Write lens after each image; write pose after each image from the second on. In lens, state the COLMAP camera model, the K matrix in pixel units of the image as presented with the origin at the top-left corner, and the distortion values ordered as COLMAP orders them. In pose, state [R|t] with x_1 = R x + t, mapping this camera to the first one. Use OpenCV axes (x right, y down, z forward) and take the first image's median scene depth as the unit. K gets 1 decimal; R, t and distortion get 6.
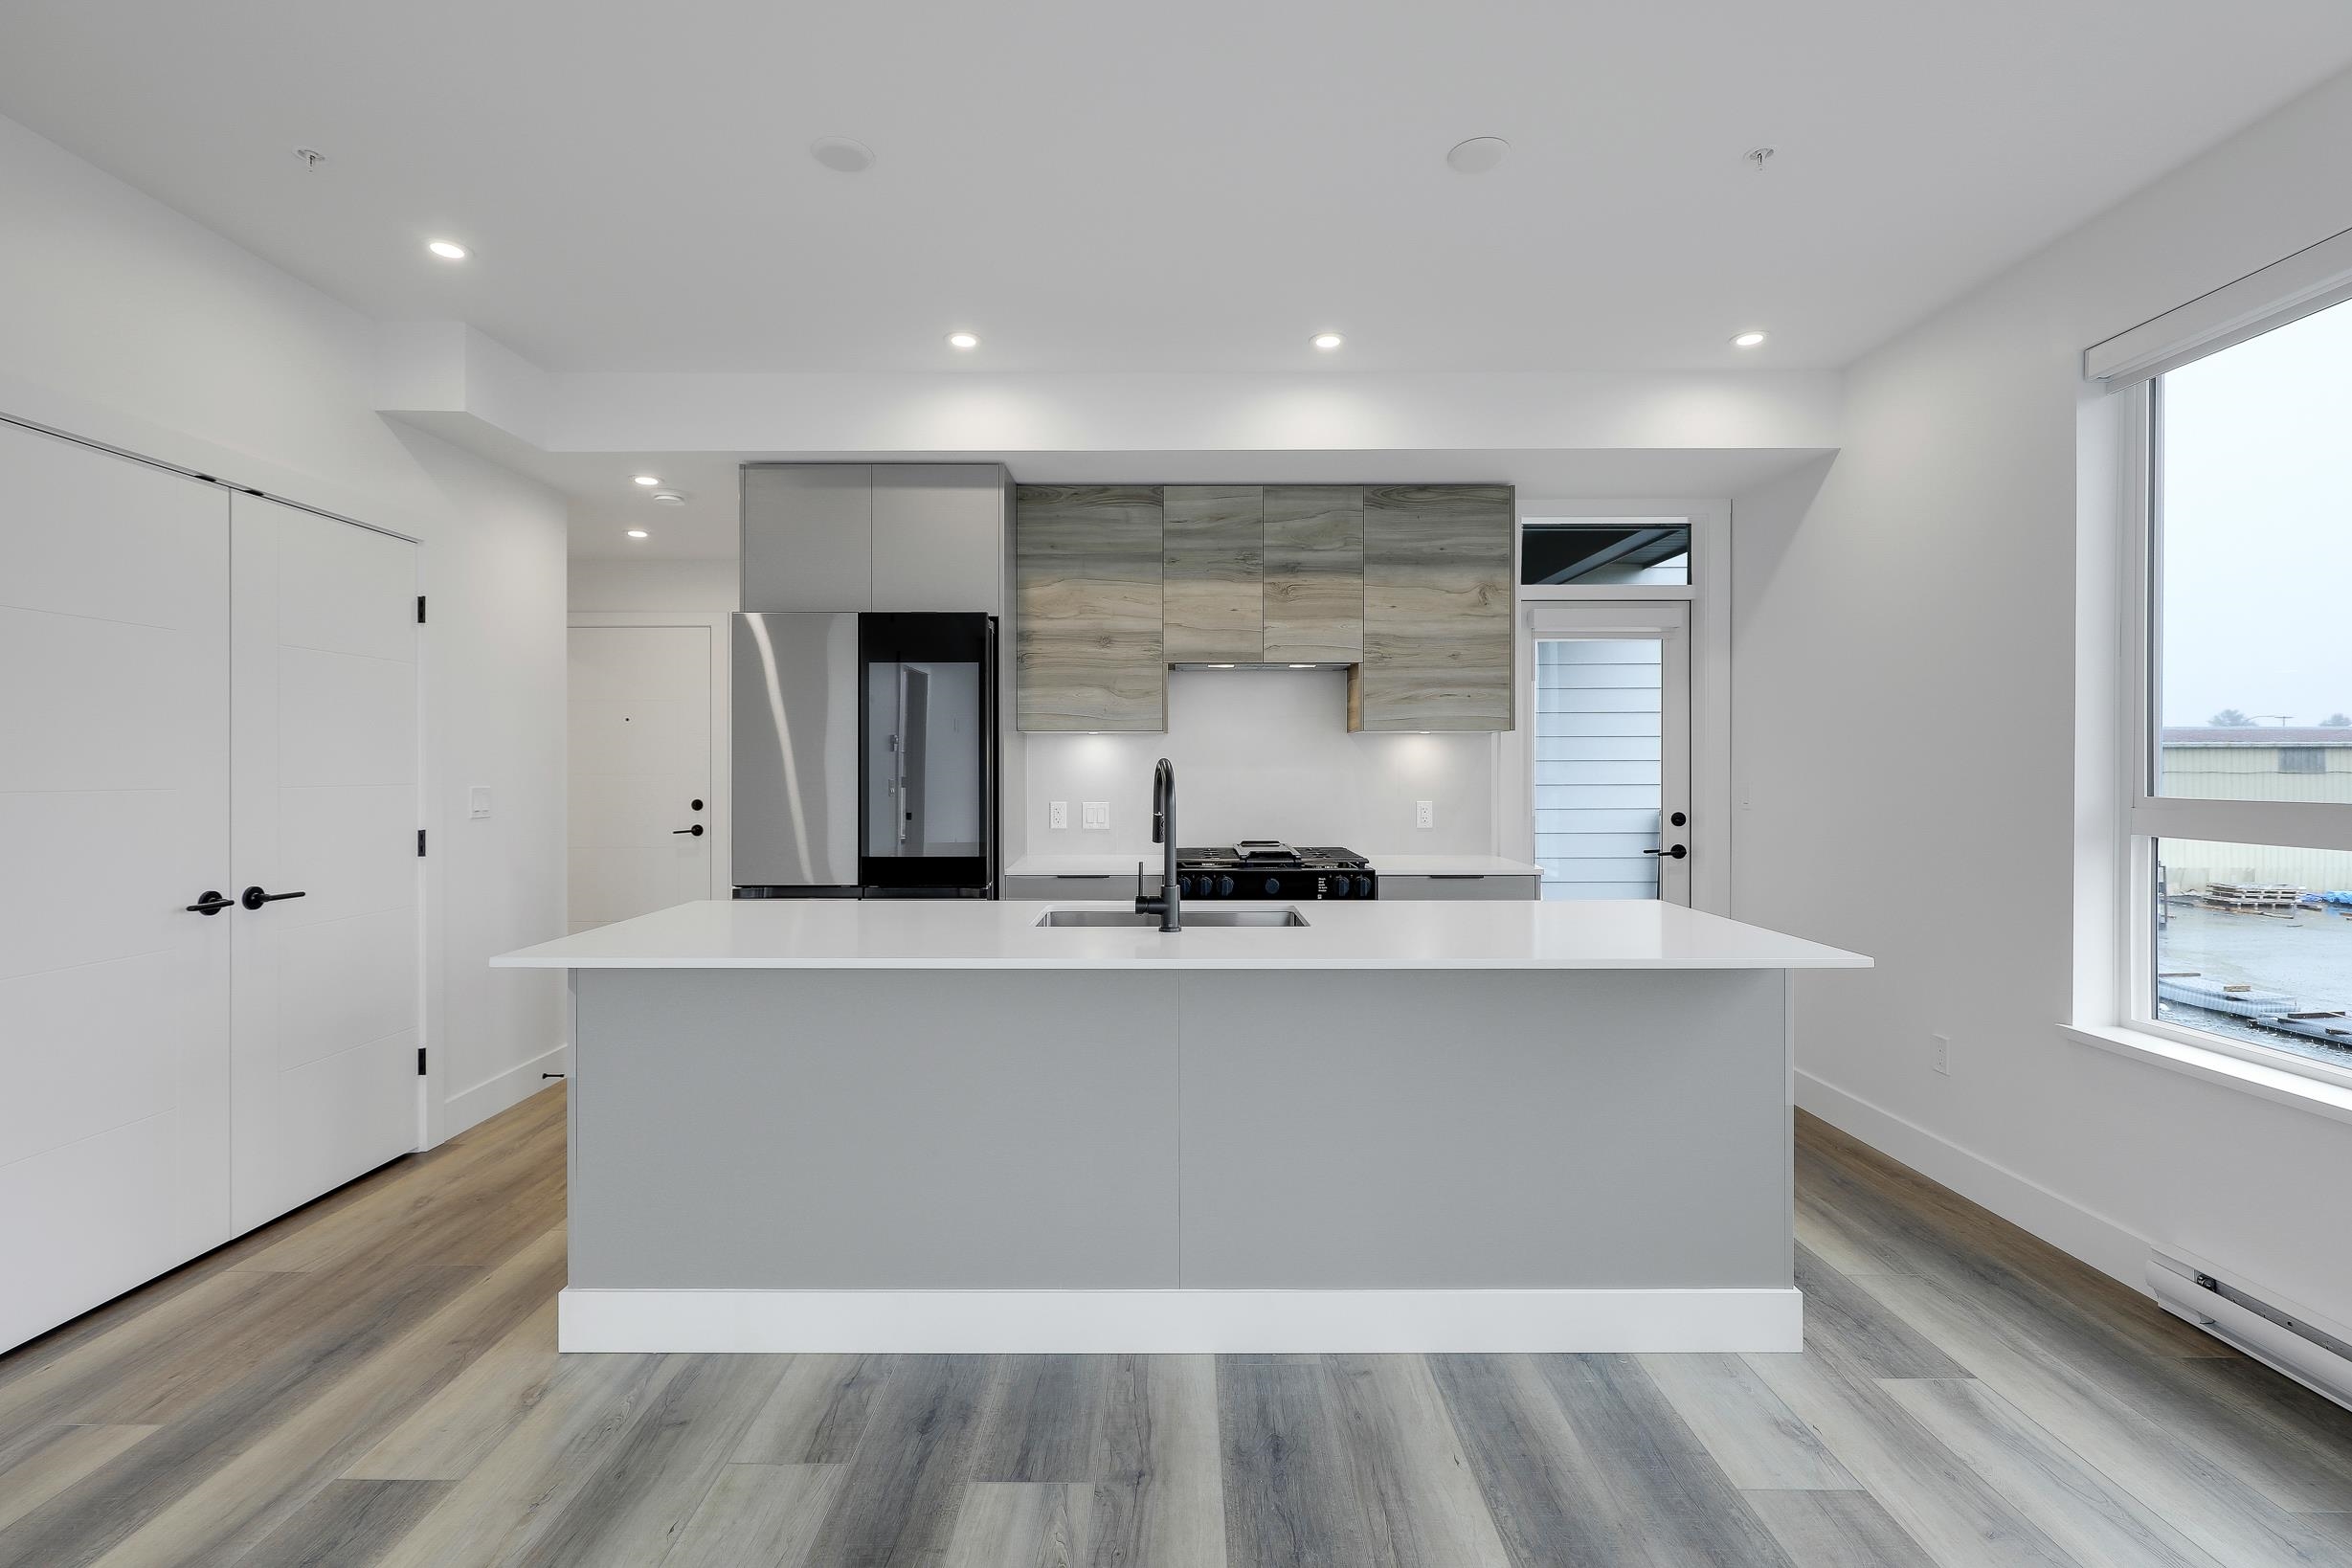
lens RADIAL K [[1061.9, 0, 1171.5], [0, 1061.9, 769.0], [0, 0, 1]] dist [0.003319, -0.001707]
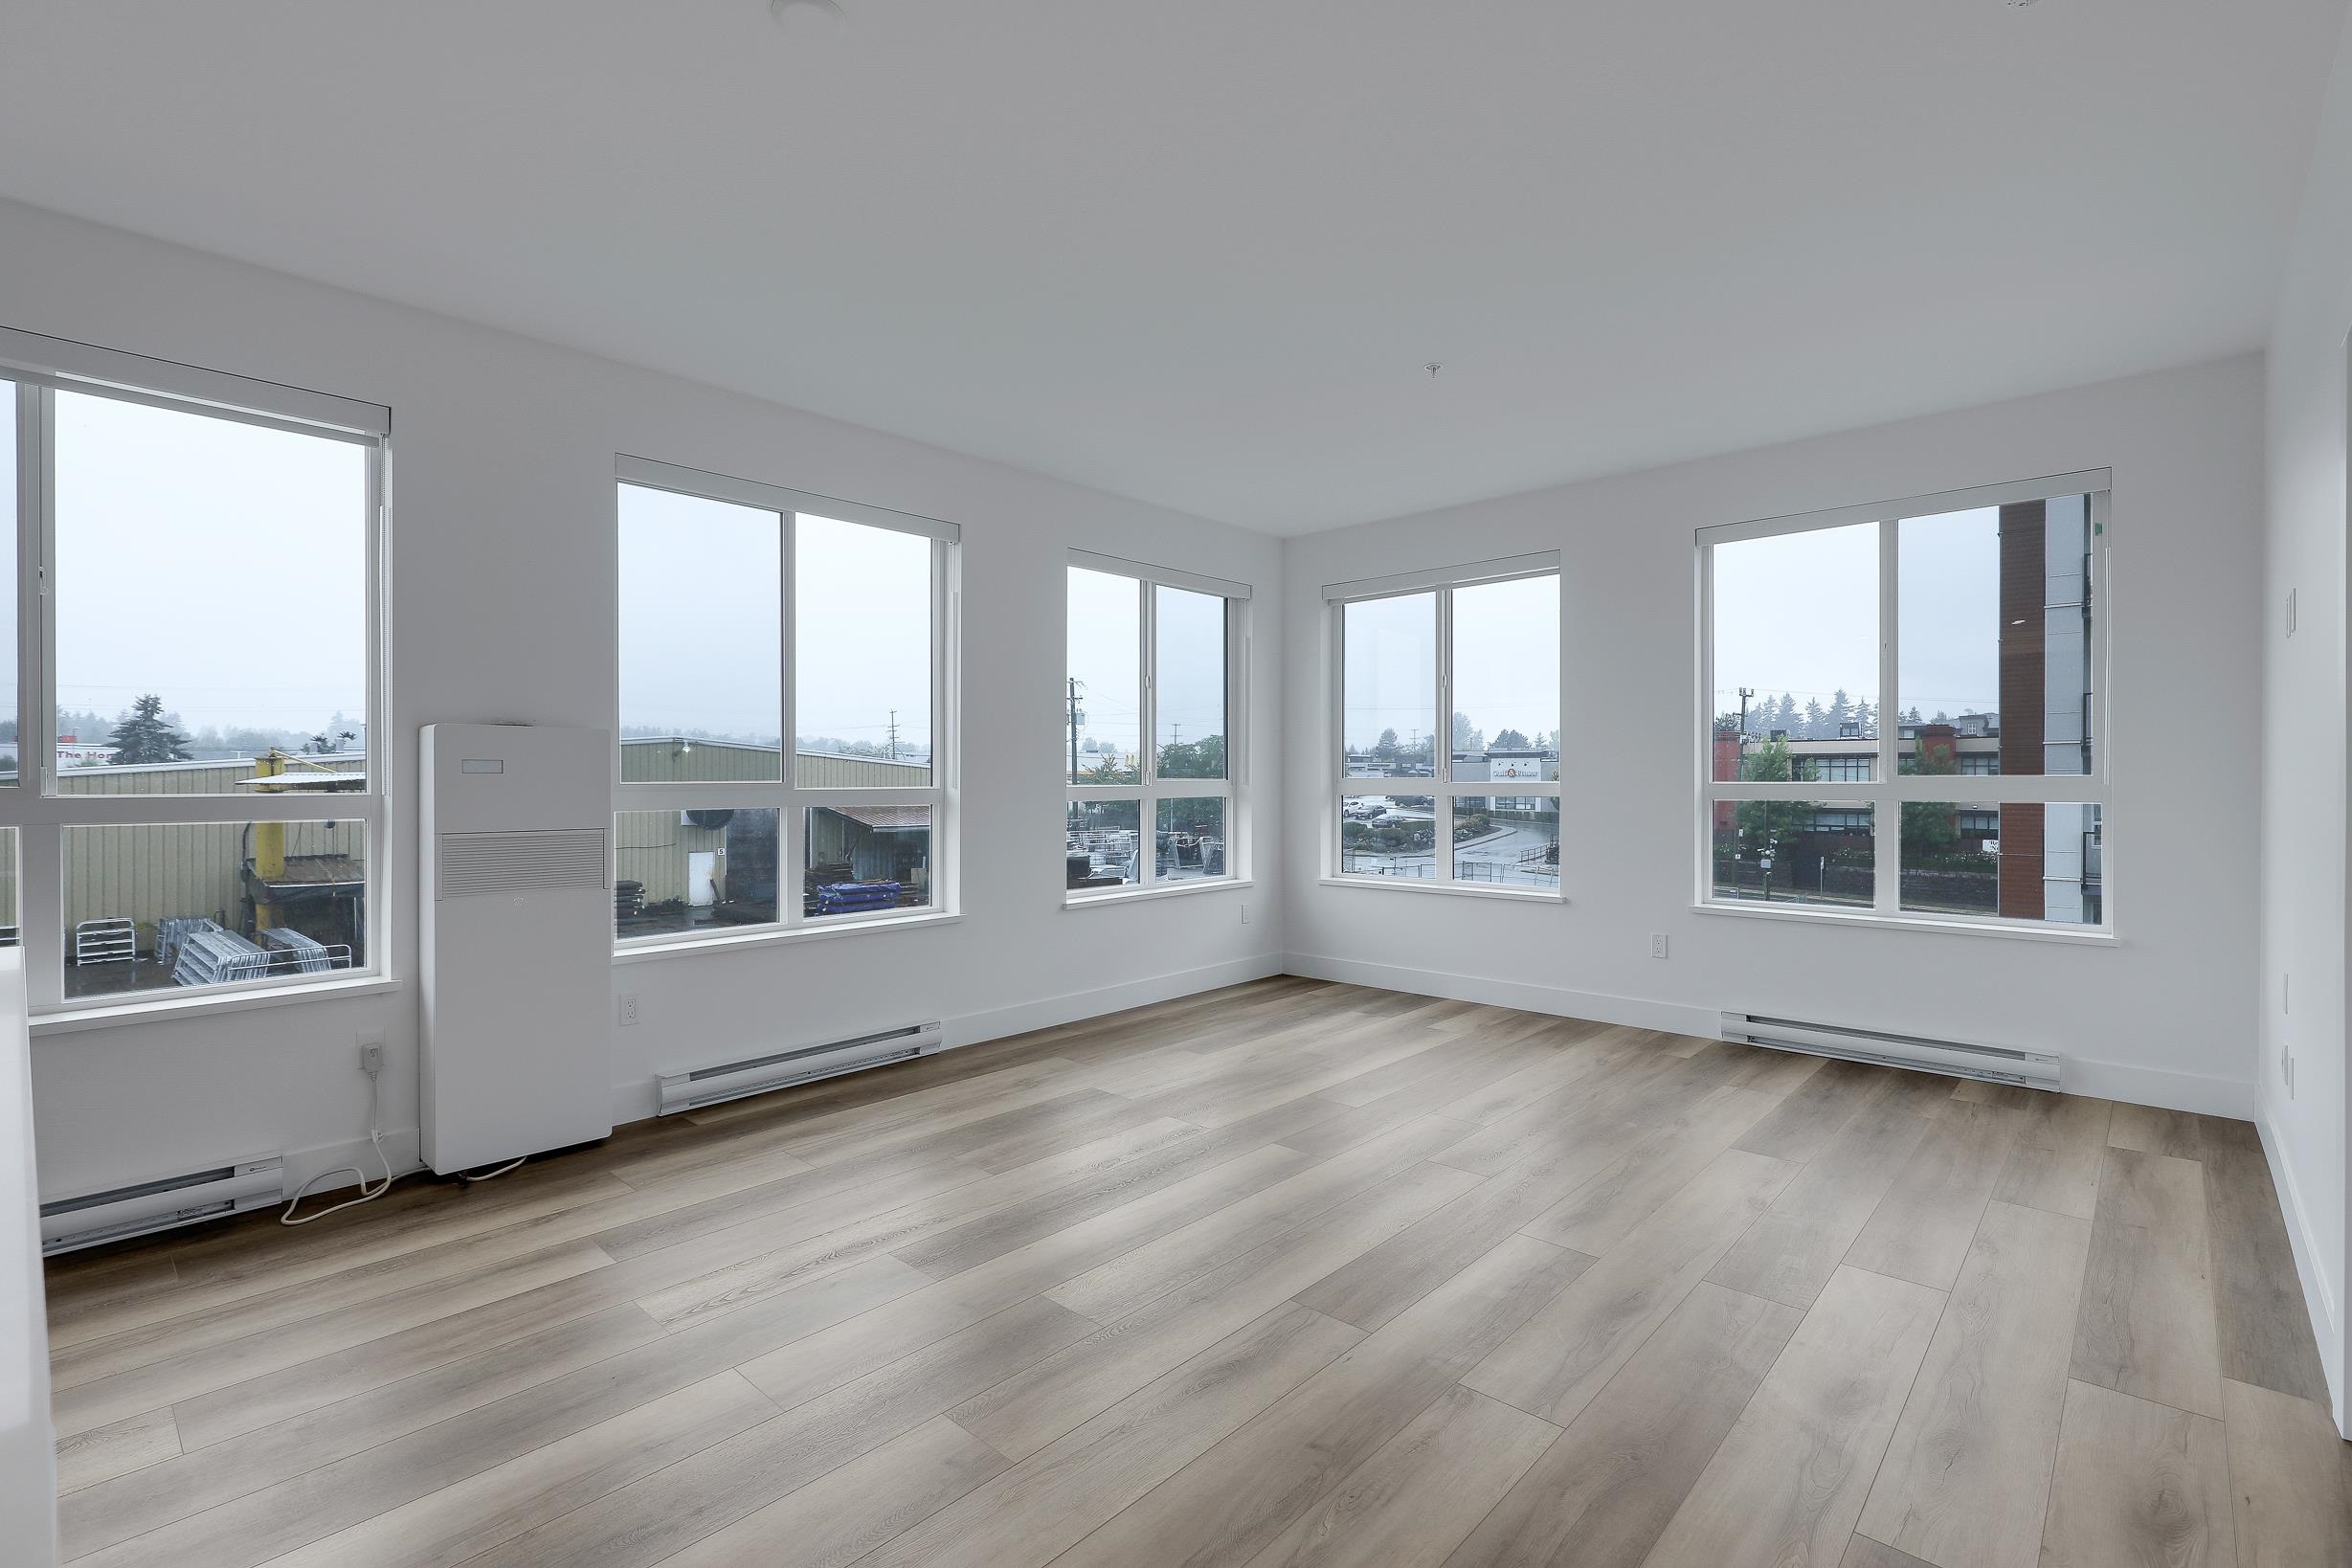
lens RADIAL K [[1061.9, 0, 1182.7], [0, 1061.9, 784.0], [0, 0, 1]] dist [0.003319, -0.001707]
pose [[-0.739284, -0.003659, 0.673384, -0.391278], [0.001223, 0.999976, 0.006775, 0.011339], [-0.673393, 0.005832, -0.739262, 0.495458]]
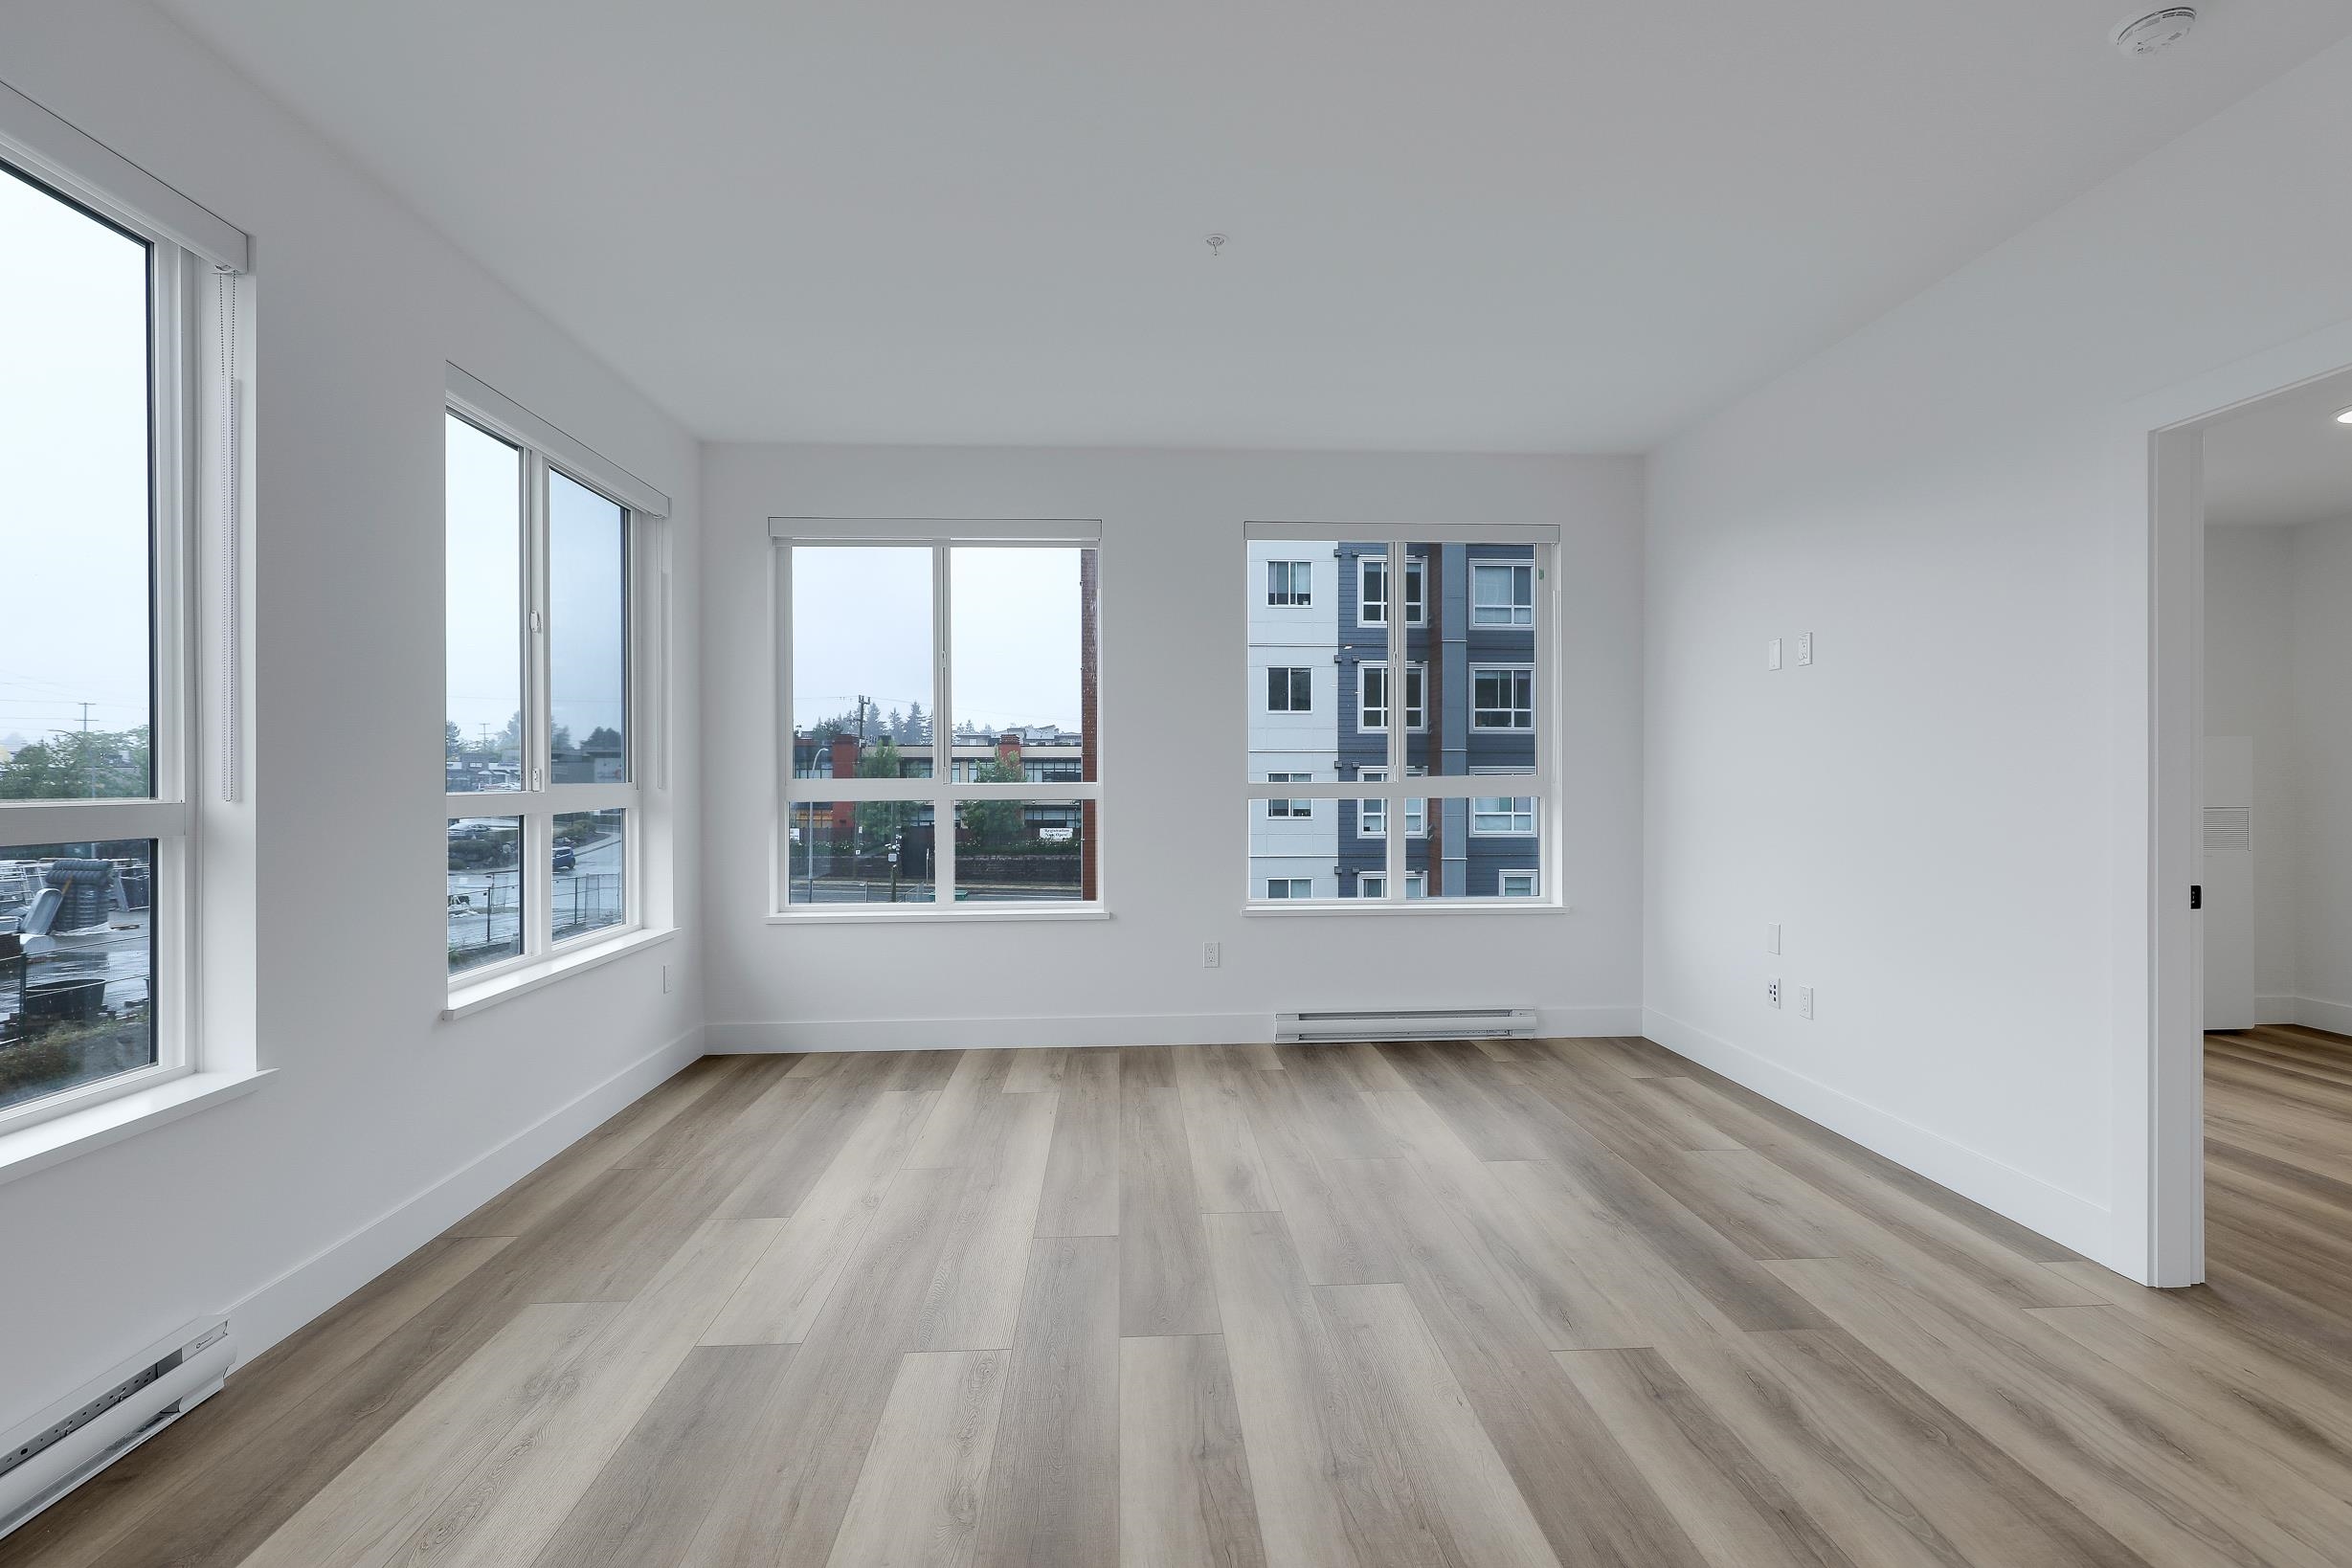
lens RADIAL K [[1061.9, 0, 1176.5], [0, 1061.9, 783.3], [0, 0, 1]] dist [0.003319, -0.001707]
pose [[-0.997954, 0.003212, -0.063854, 0.129814], [0.002800, 0.999975, 0.006529, 0.012224], [0.063873, 0.006336, -0.997938, 0.374033]]
